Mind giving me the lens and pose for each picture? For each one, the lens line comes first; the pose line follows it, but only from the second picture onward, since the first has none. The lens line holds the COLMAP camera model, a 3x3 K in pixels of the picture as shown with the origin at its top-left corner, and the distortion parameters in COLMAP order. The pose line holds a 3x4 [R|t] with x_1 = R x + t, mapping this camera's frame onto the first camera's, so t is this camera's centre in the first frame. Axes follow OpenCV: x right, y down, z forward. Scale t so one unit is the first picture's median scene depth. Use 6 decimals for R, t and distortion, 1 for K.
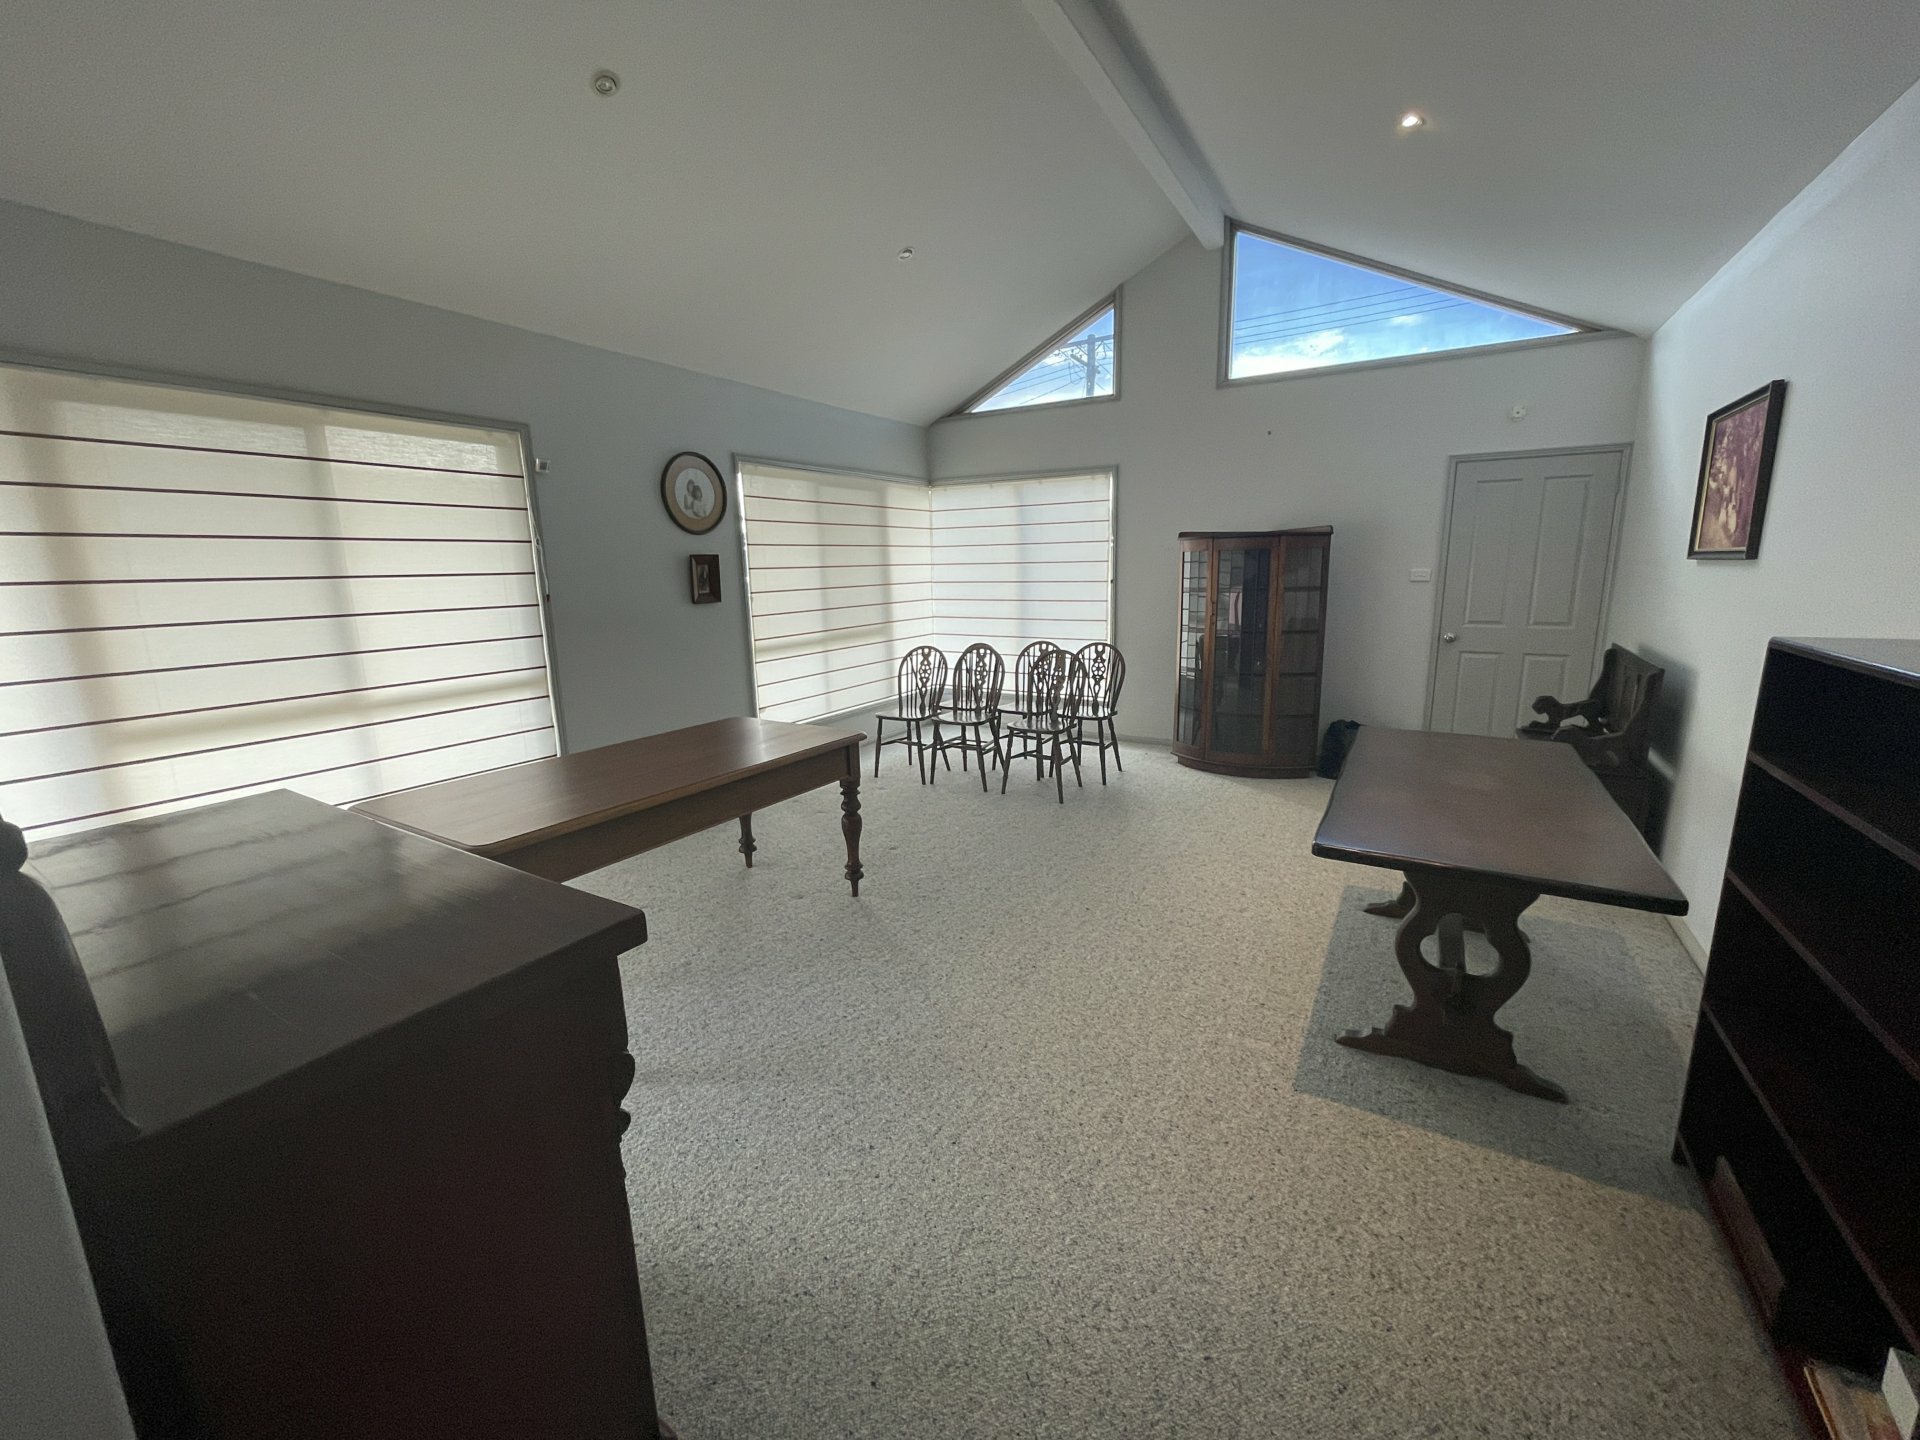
lens RADIAL K [[773.5, 0, 959.2], [0, 773.5, 718.5], [0, 0, 1]] dist [-0.000045, -0.000222]
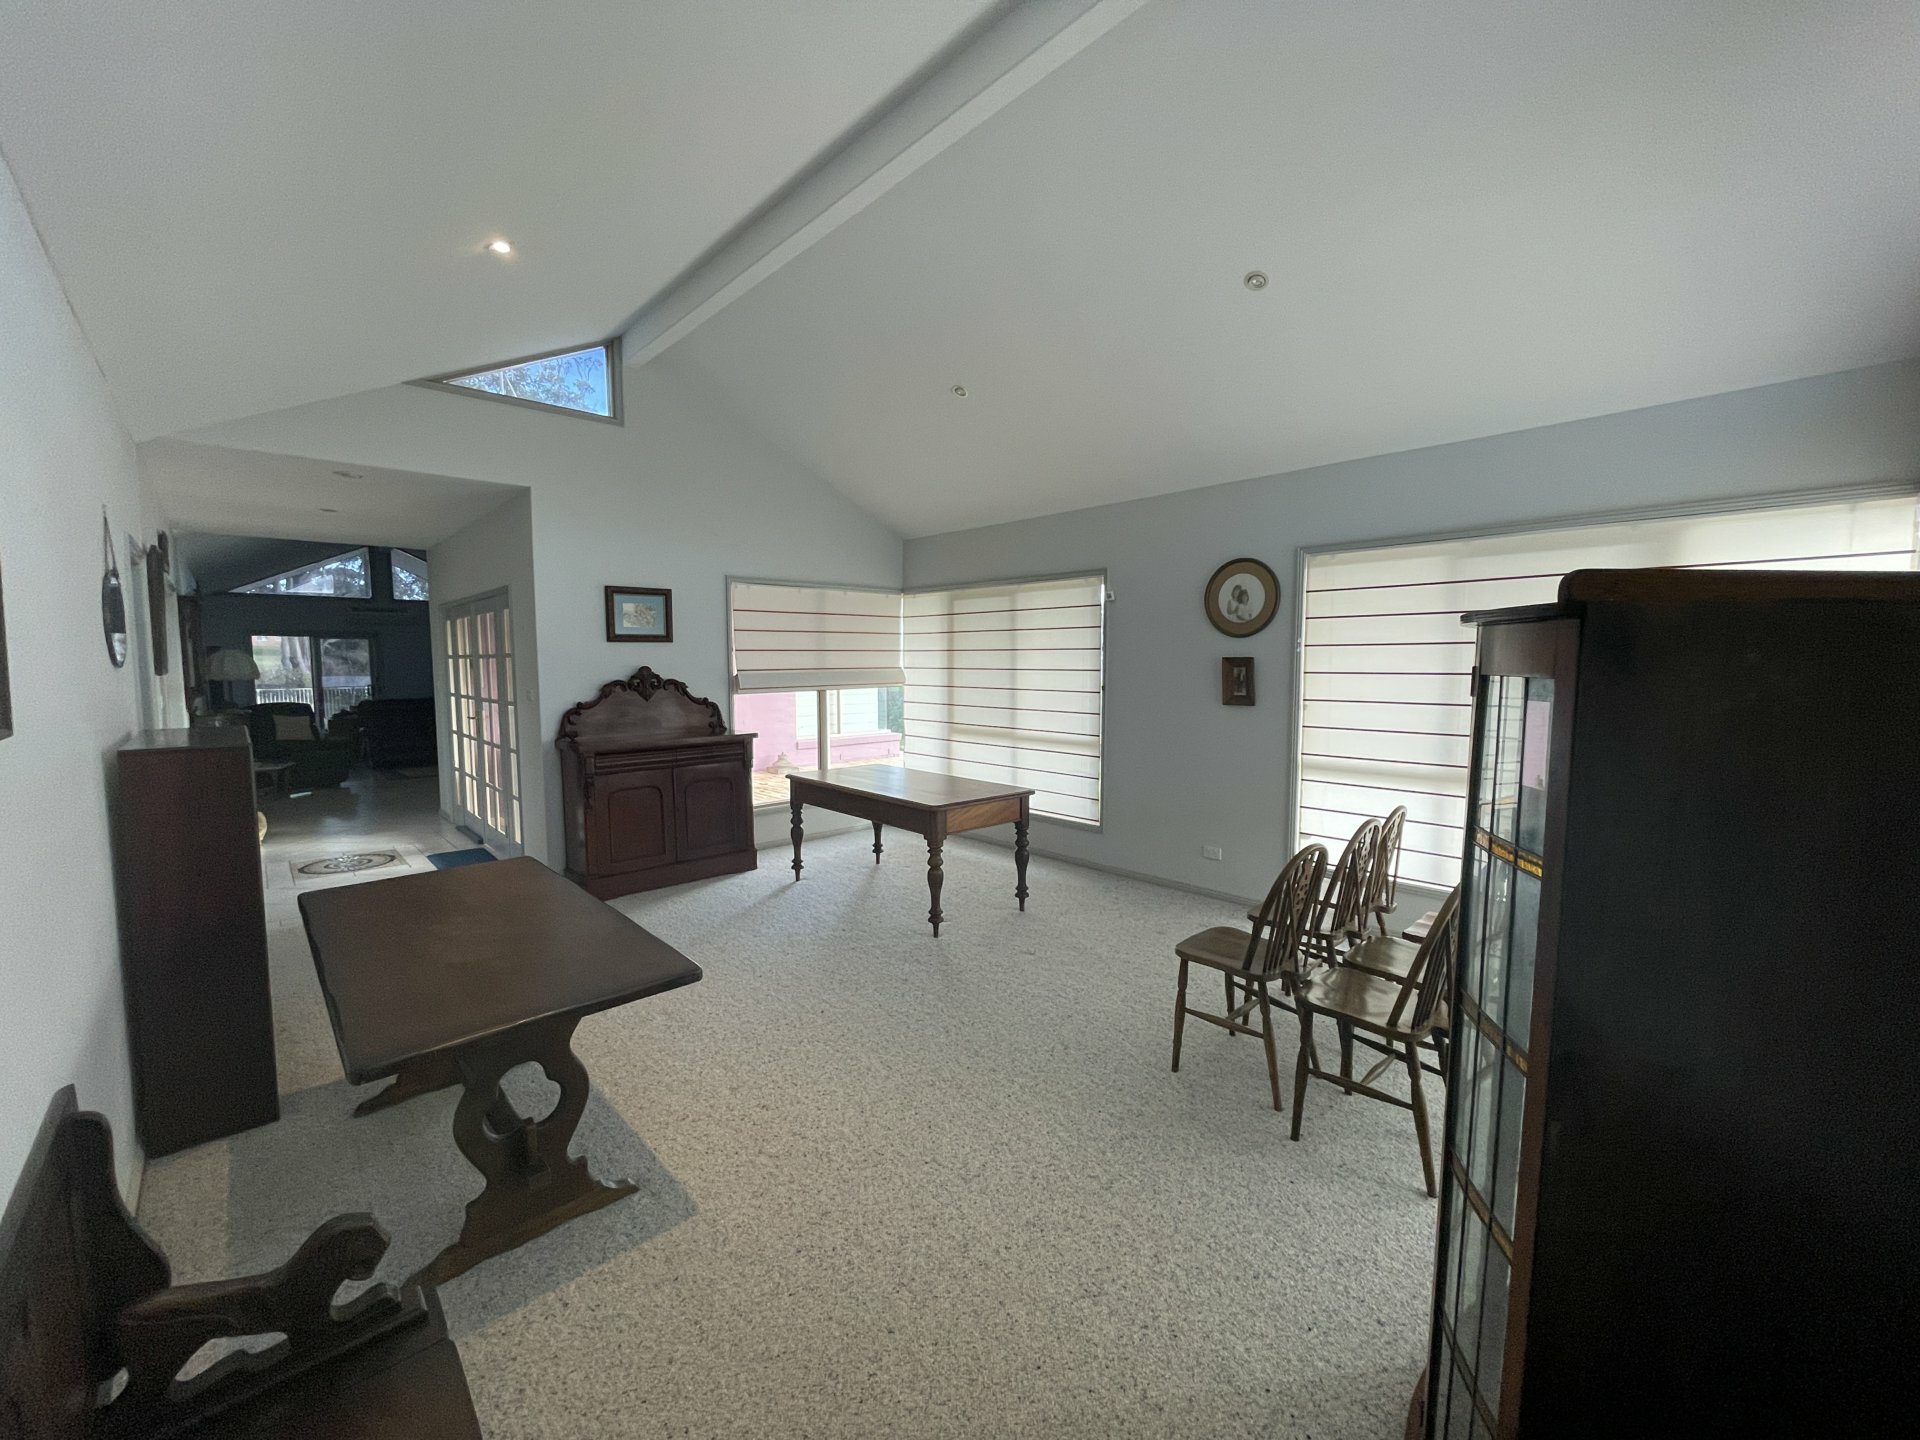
lens RADIAL K [[773.5, 0, 965.6], [0, 773.5, 722.7], [0, 0, 1]] dist [-0.000045, -0.000222]
pose [[-0.268009, 0.108624, -0.957273, 0.874536], [-0.174815, 0.971646, 0.159198, -0.272811], [0.947423, 0.210012, -0.241420, 1.109369]]
